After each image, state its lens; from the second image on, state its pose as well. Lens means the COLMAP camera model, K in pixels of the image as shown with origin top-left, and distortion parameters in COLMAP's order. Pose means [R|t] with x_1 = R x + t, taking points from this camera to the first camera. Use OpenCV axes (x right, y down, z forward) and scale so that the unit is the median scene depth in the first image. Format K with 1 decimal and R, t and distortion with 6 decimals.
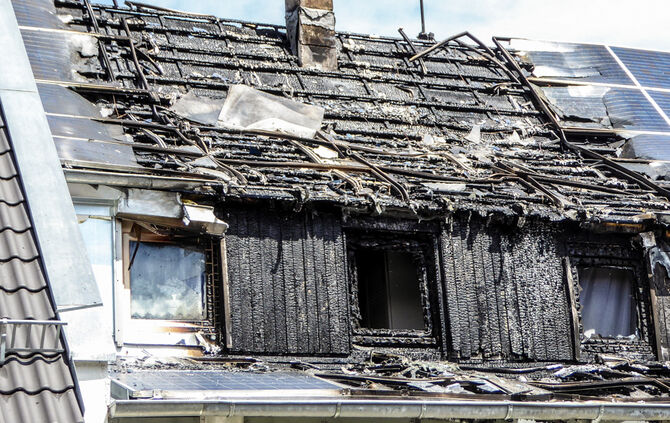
lens RADIAL K [[1632.5, 0, 369.4], [0, 1632.5, 183.0], [0, 0, 1]] dist [0.156443, 0.000000]
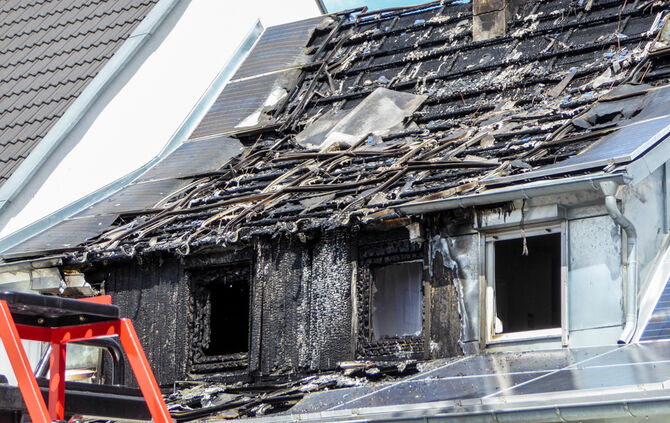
lens RADIAL K [[2356.5, 0, 339.7], [0, 2356.5, 213.4], [0, 0, 1]] dist [0.444019, 0.000000]
pose [[0.431556, -0.109903, -0.895367, 1.419900], [0.226485, 0.973959, -0.010387, 0.029866], [0.873192, -0.198304, 0.445209, 0.366282]]
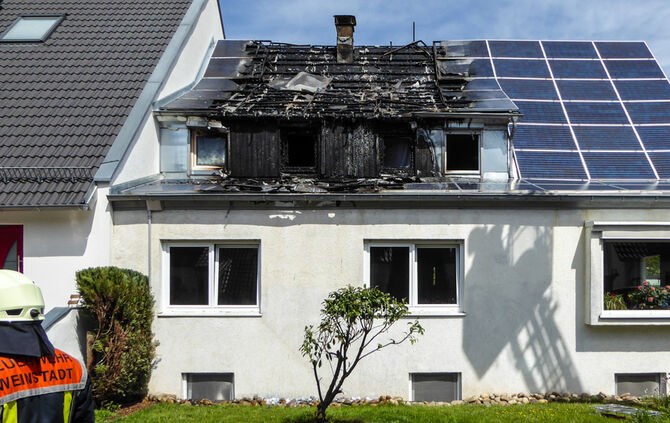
lens RADIAL K [[554.2, 0, 398.5], [0, 554.2, 294.4], [0, 0, 1]] dist [-0.034703, 0.016328]
pose [[0.924472, 0.059627, -0.376559, 0.480751], [0.058107, 0.954119, 0.293736, 0.033544], [0.376797, -0.293431, 0.878591, 0.221882]]
